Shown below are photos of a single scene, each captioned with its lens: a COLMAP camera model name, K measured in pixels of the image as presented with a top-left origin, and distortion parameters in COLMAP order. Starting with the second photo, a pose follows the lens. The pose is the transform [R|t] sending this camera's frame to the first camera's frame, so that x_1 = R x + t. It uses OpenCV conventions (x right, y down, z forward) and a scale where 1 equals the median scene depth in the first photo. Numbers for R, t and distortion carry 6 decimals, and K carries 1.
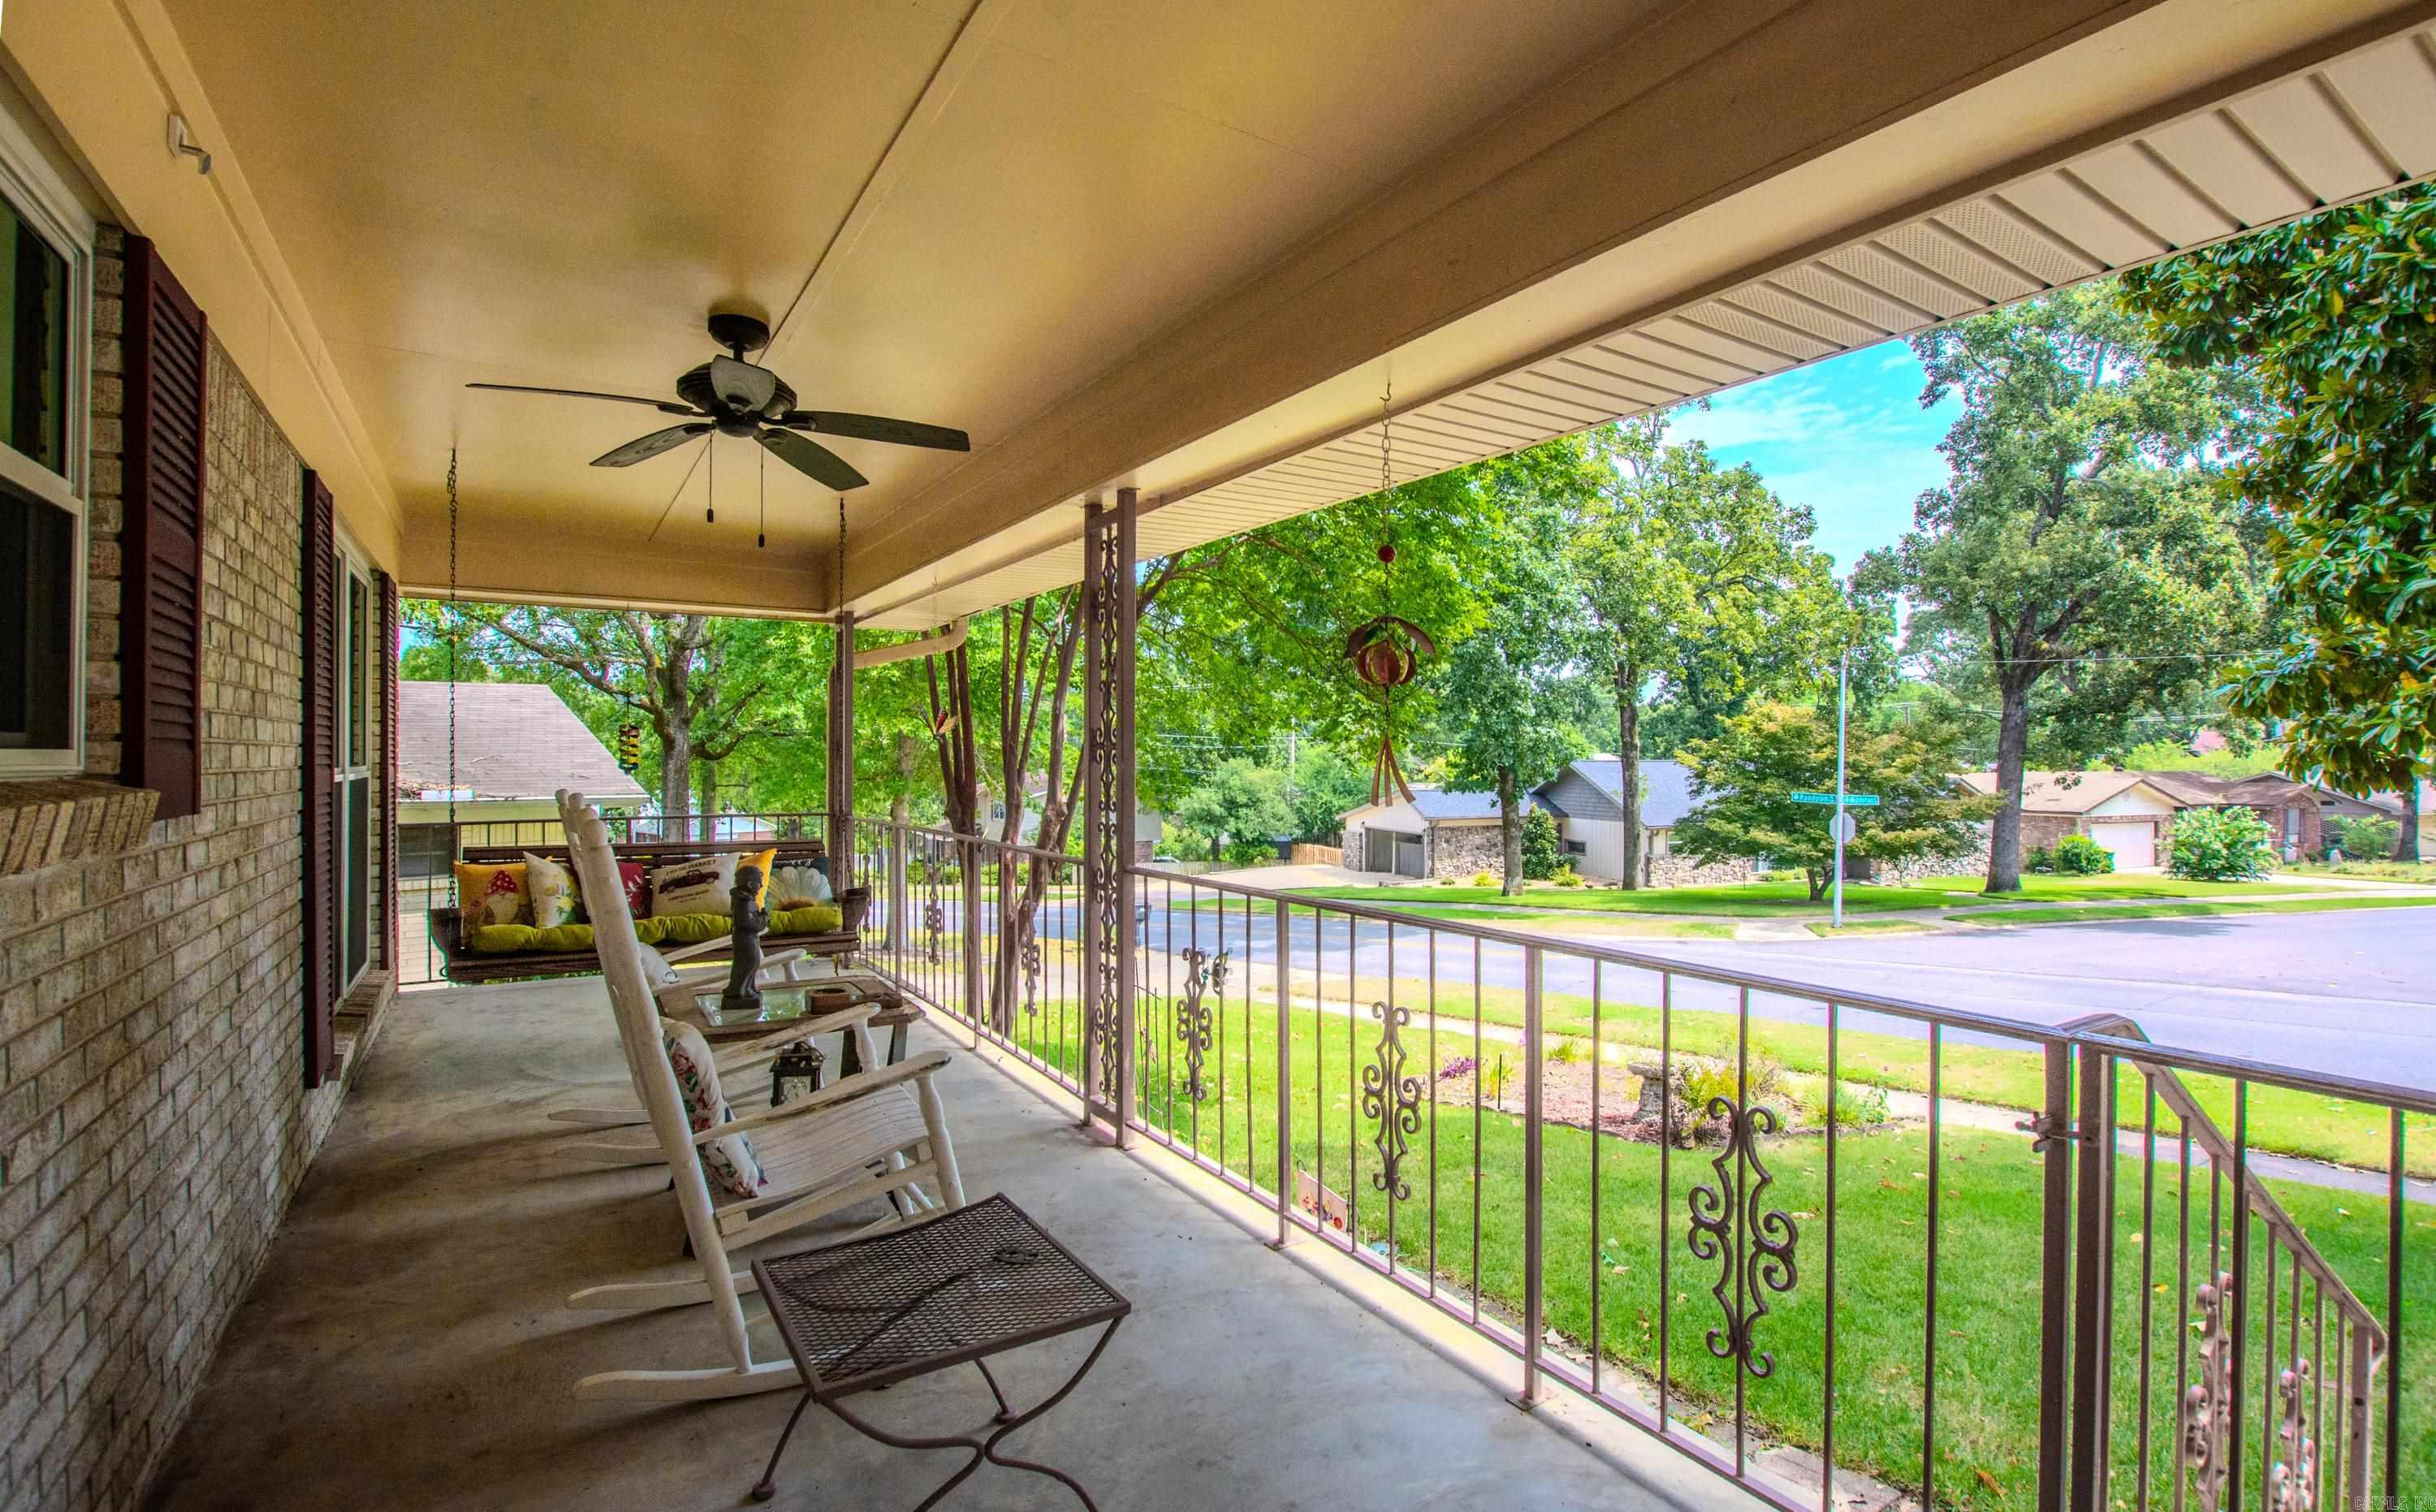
lens RADIAL K [[1173.0, 0, 1225.3], [0, 1173.0, 766.7], [0, 0, 1]] dist [-0.000138, 0.000092]
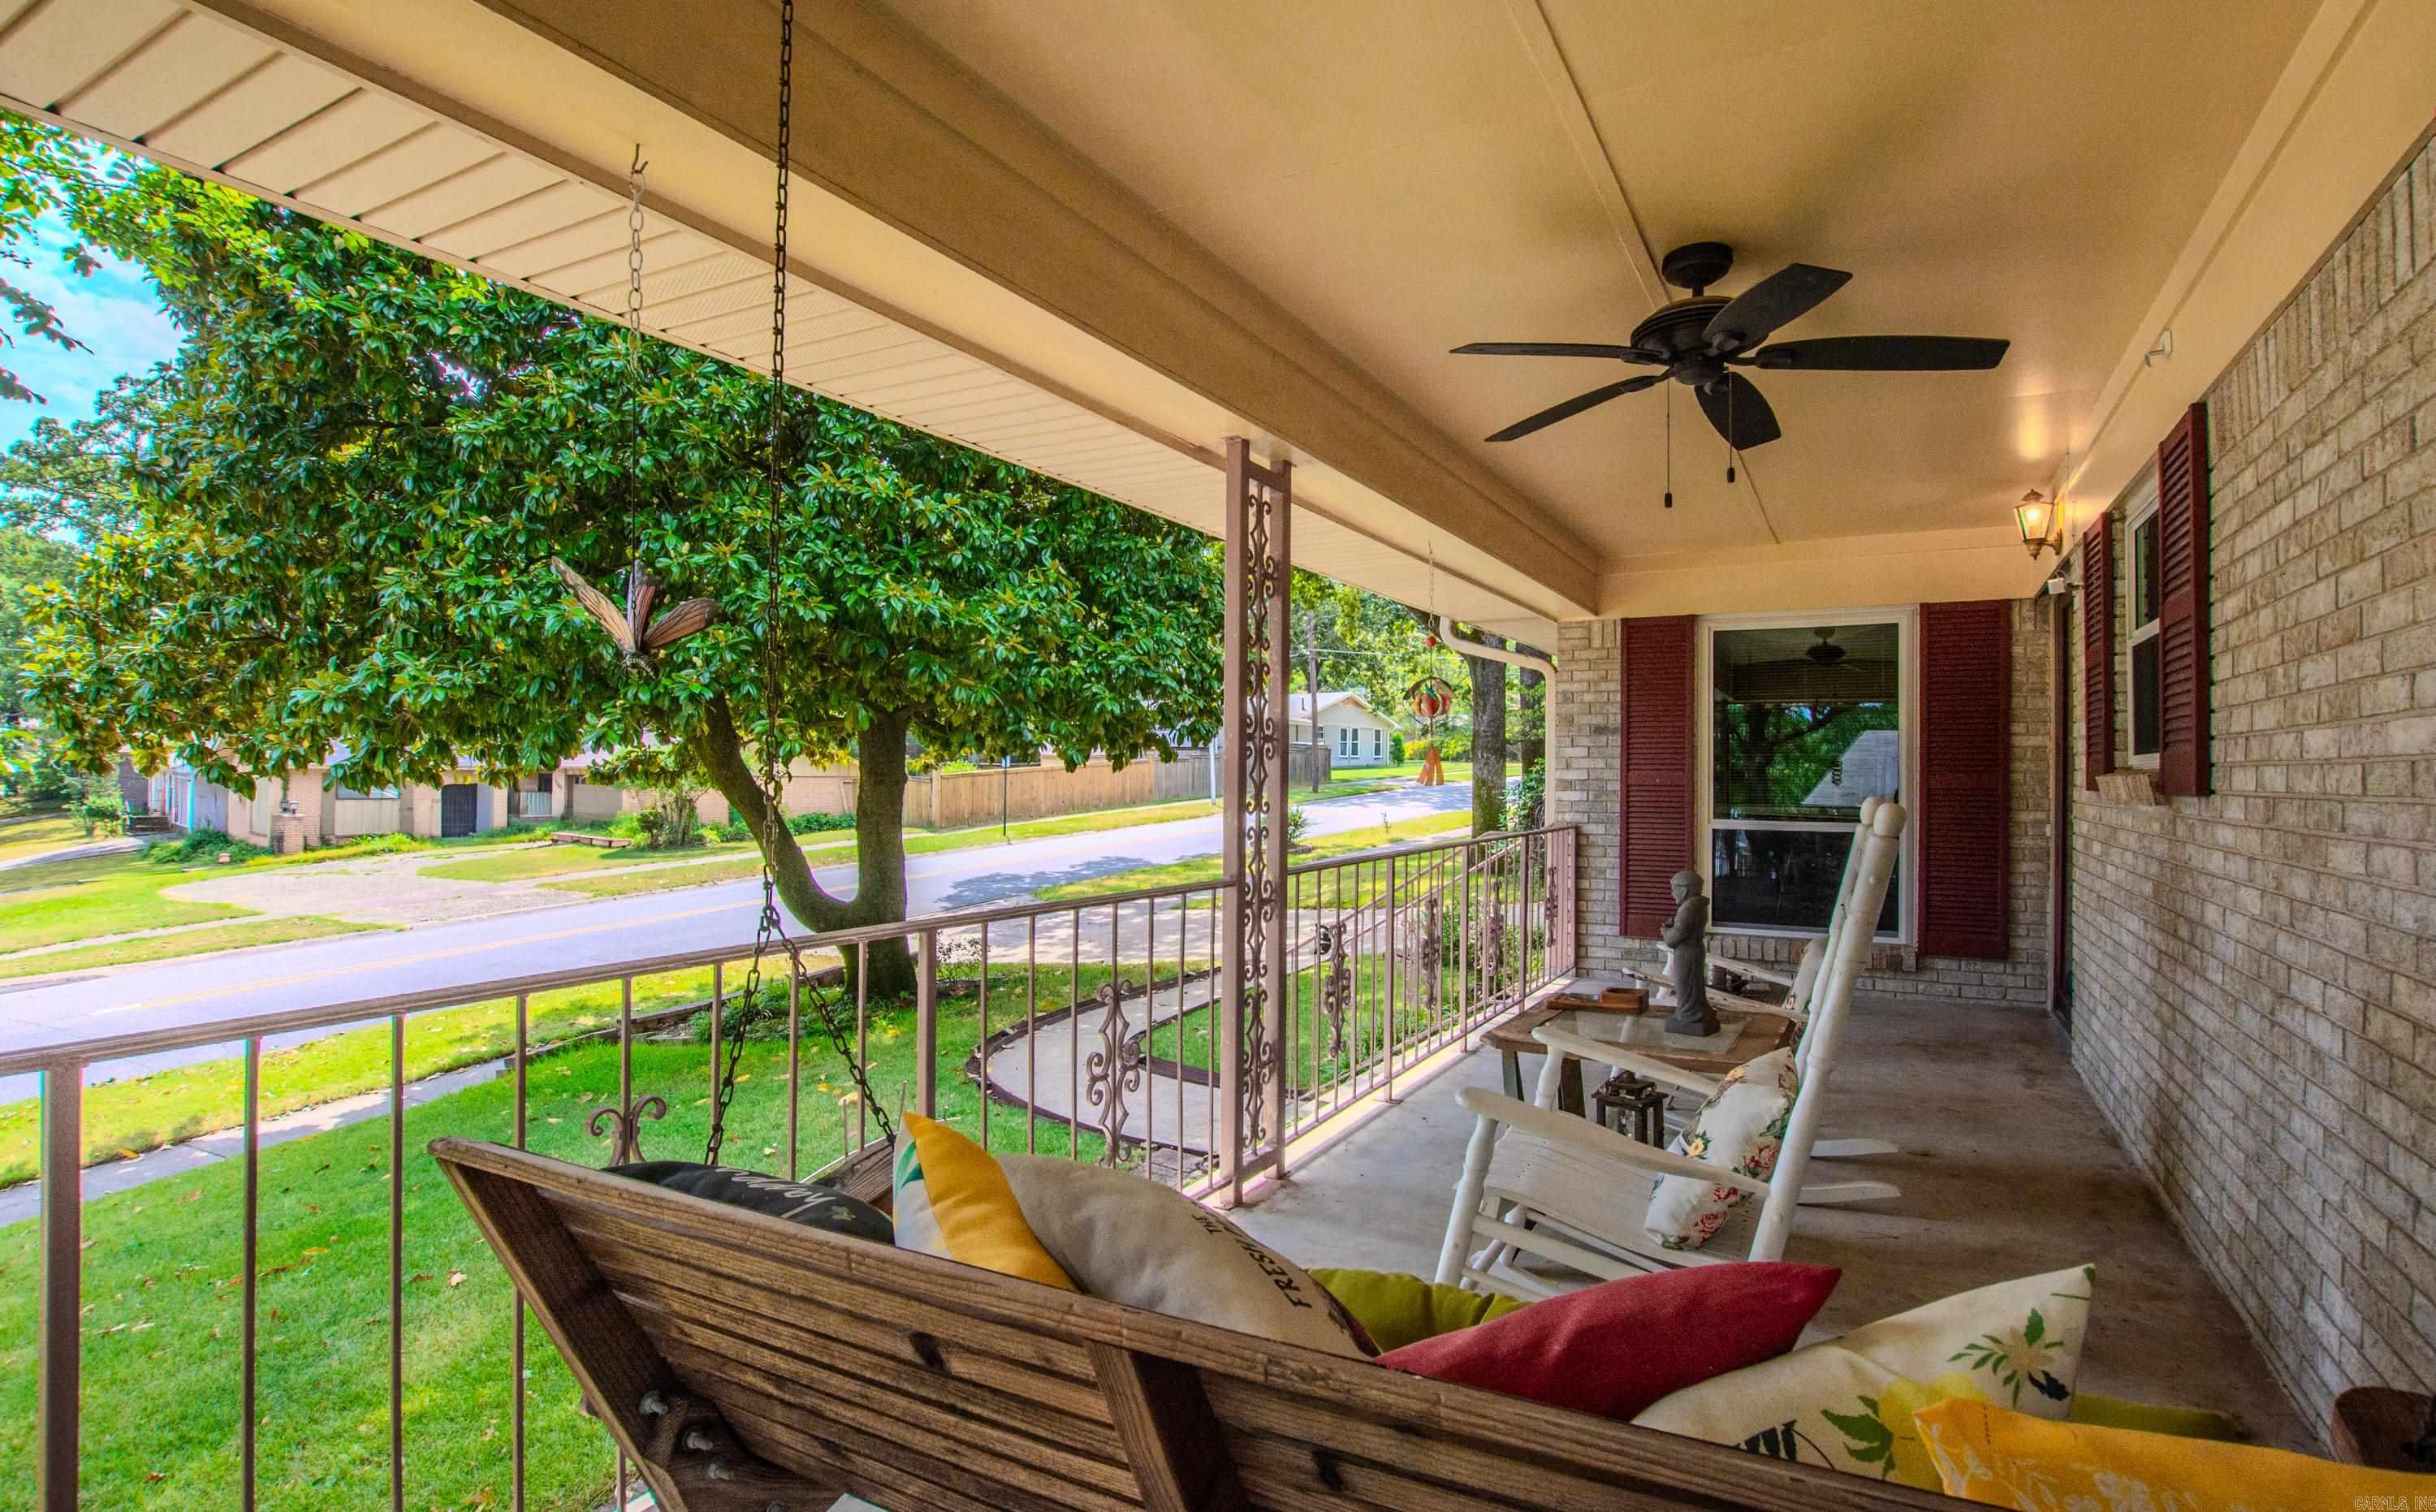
lens RADIAL K [[1173.0, 0, 1225.3], [0, 1173.0, 766.7], [0, 0, 1]] dist [-0.000138, 0.000092]
pose [[-0.482407, -0.003155, 0.875942, -0.840228], [-0.010685, 0.999940, -0.002283, 0.005954], [-0.875882, -0.010460, -0.482411, 1.426236]]
